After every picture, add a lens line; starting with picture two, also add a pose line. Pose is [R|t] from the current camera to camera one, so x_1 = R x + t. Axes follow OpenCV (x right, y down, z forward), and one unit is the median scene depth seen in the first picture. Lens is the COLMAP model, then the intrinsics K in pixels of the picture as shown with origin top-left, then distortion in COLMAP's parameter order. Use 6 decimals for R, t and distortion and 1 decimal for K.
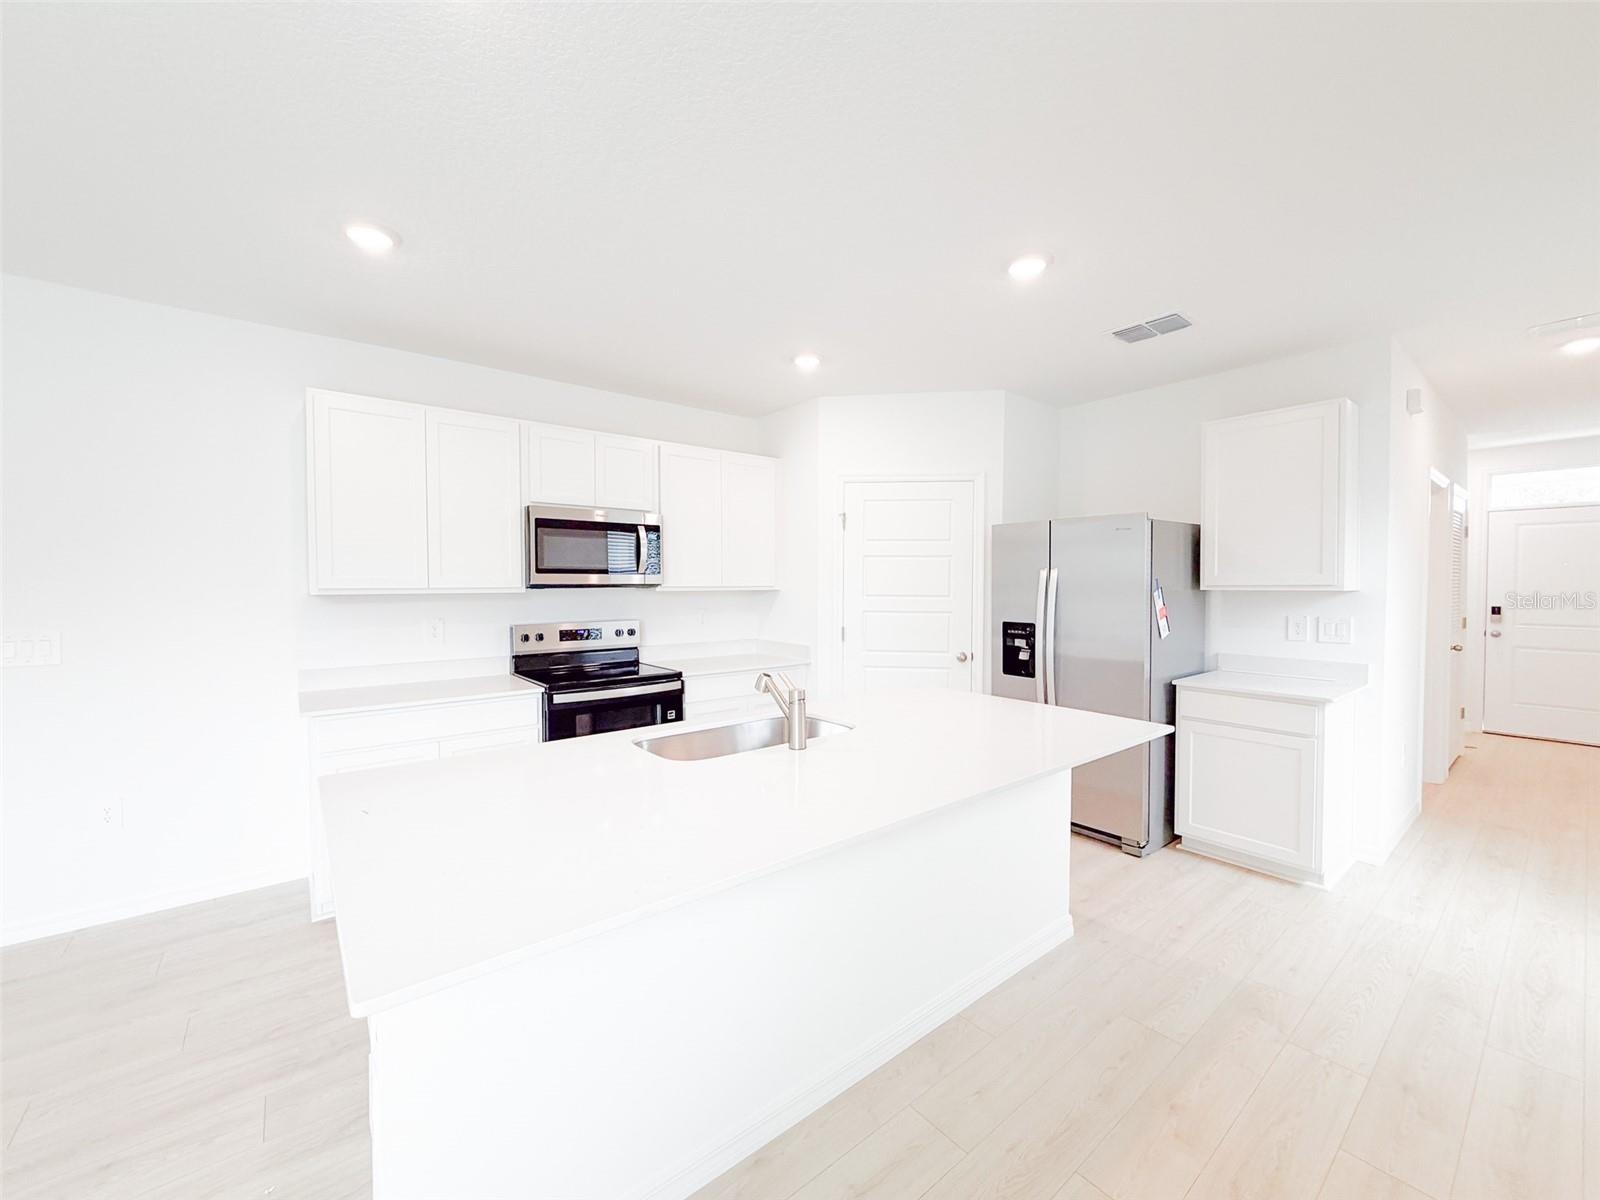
lens RADIAL K [[638.5, 0, 801.7], [0, 638.5, 592.2], [0, 0, 1]] dist [-0.000223, 0.000436]
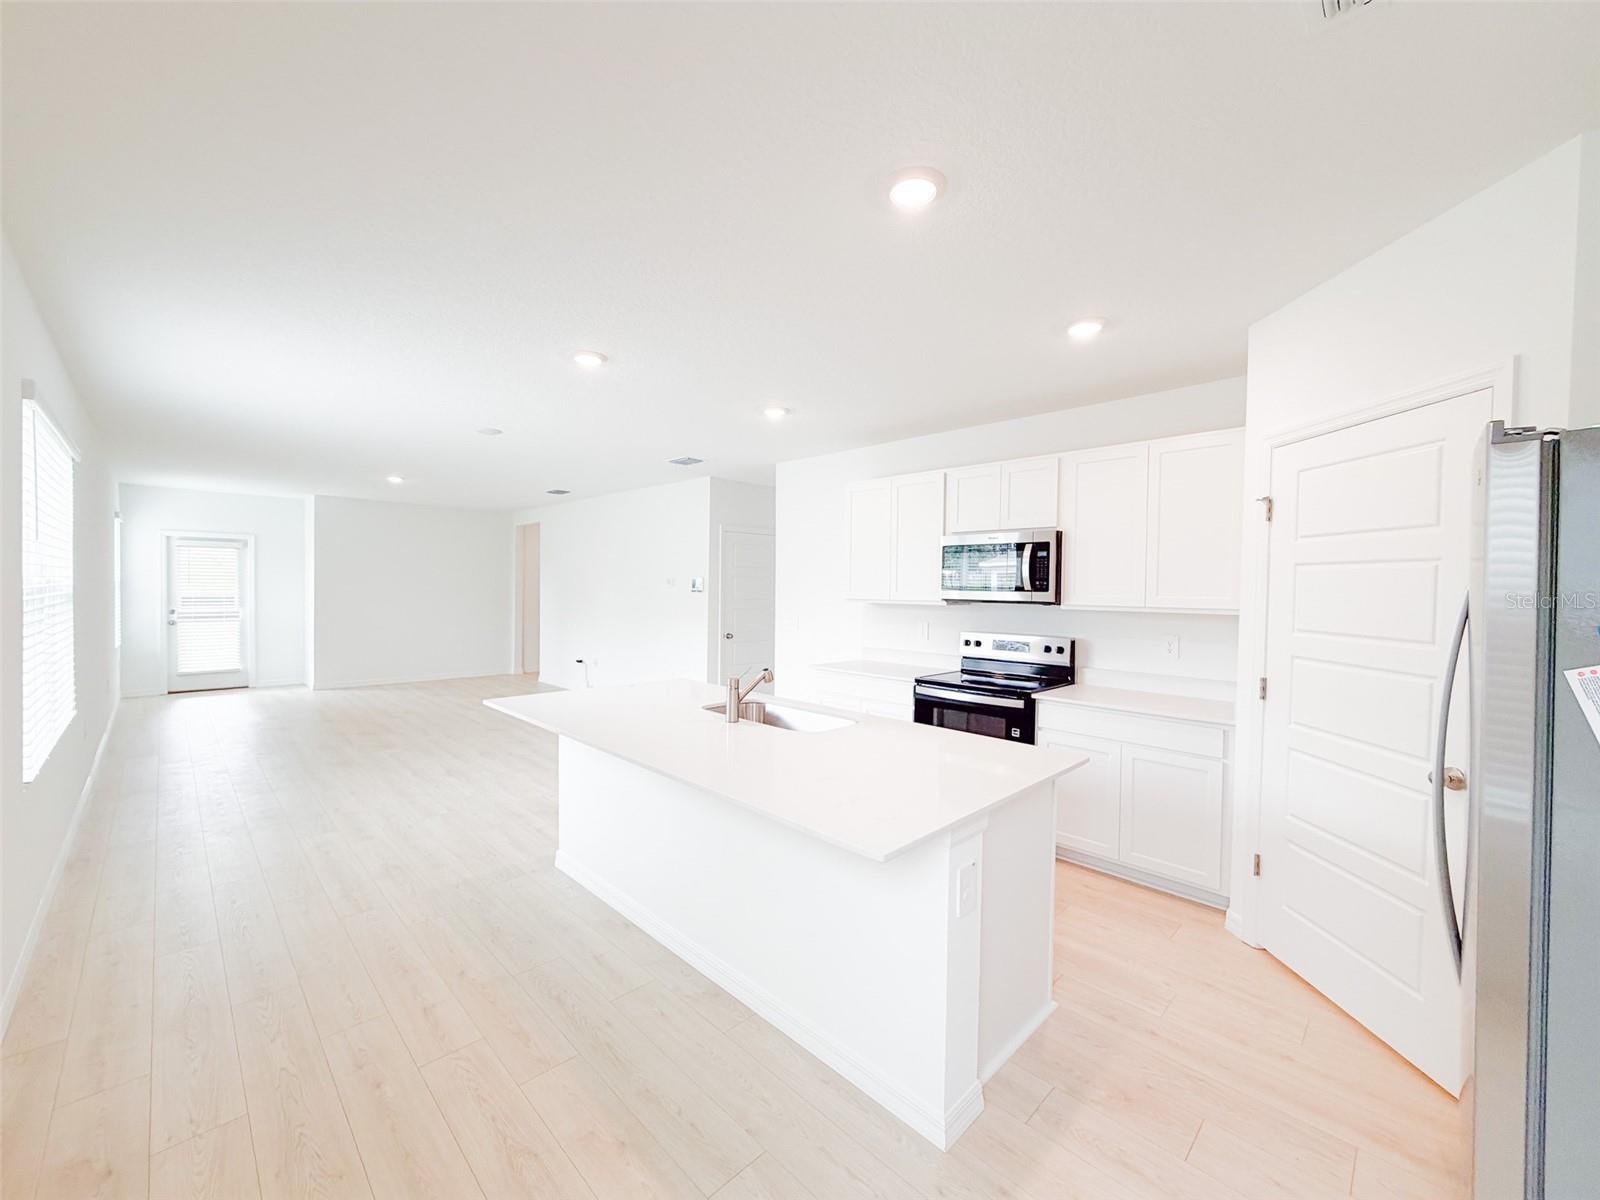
lens RADIAL K [[638.5, 0, 801.6], [0, 638.5, 602.5], [0, 0, 1]] dist [-0.000223, 0.000436]
pose [[0.118924, 0.023320, -0.992629, 1.528953], [-0.039037, 0.999061, 0.018794, -0.032275], [0.992136, 0.036514, 0.119723, 1.119319]]
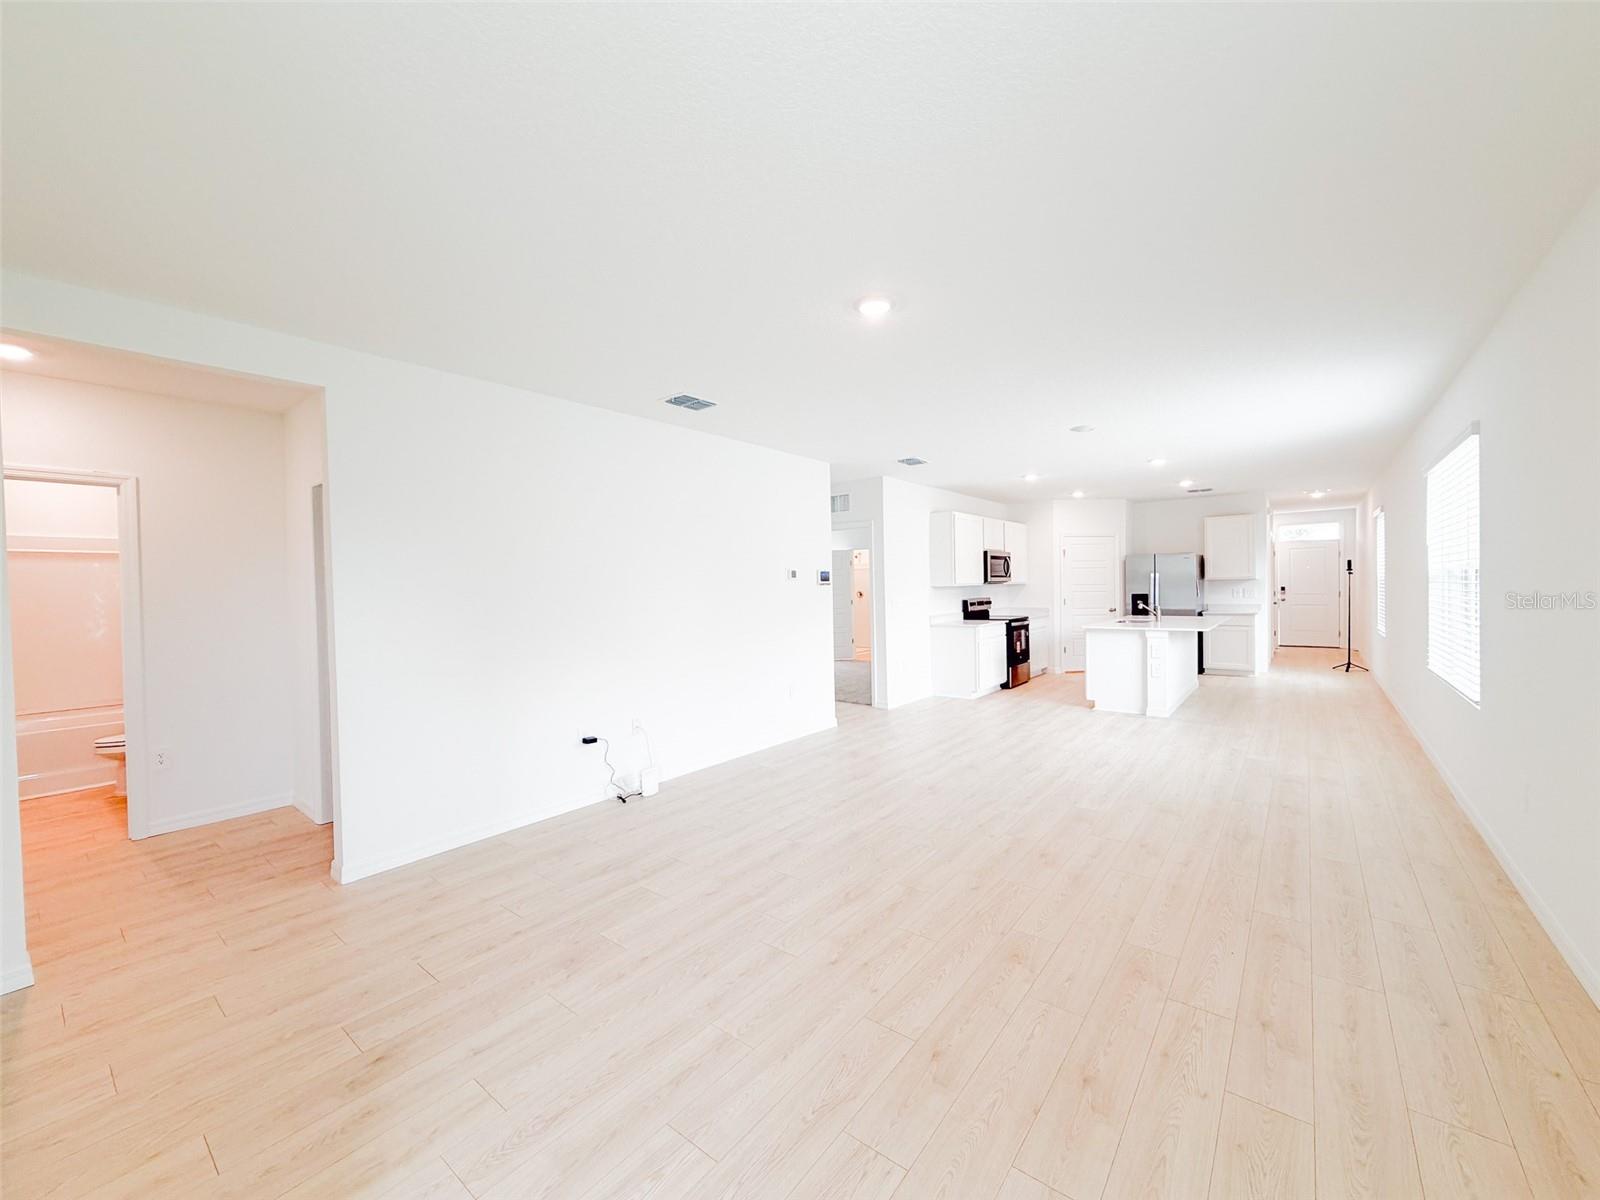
lens RADIAL K [[638.5, 0, 788.9], [0, 638.5, 596.1], [0, 0, 1]] dist [-0.000223, 0.000436]
pose [[0.974218, -0.021393, 0.224592, -1.452773], [0.024758, 0.999619, -0.012175, 0.046277], [-0.224246, 0.017422, 0.974377, -1.059721]]
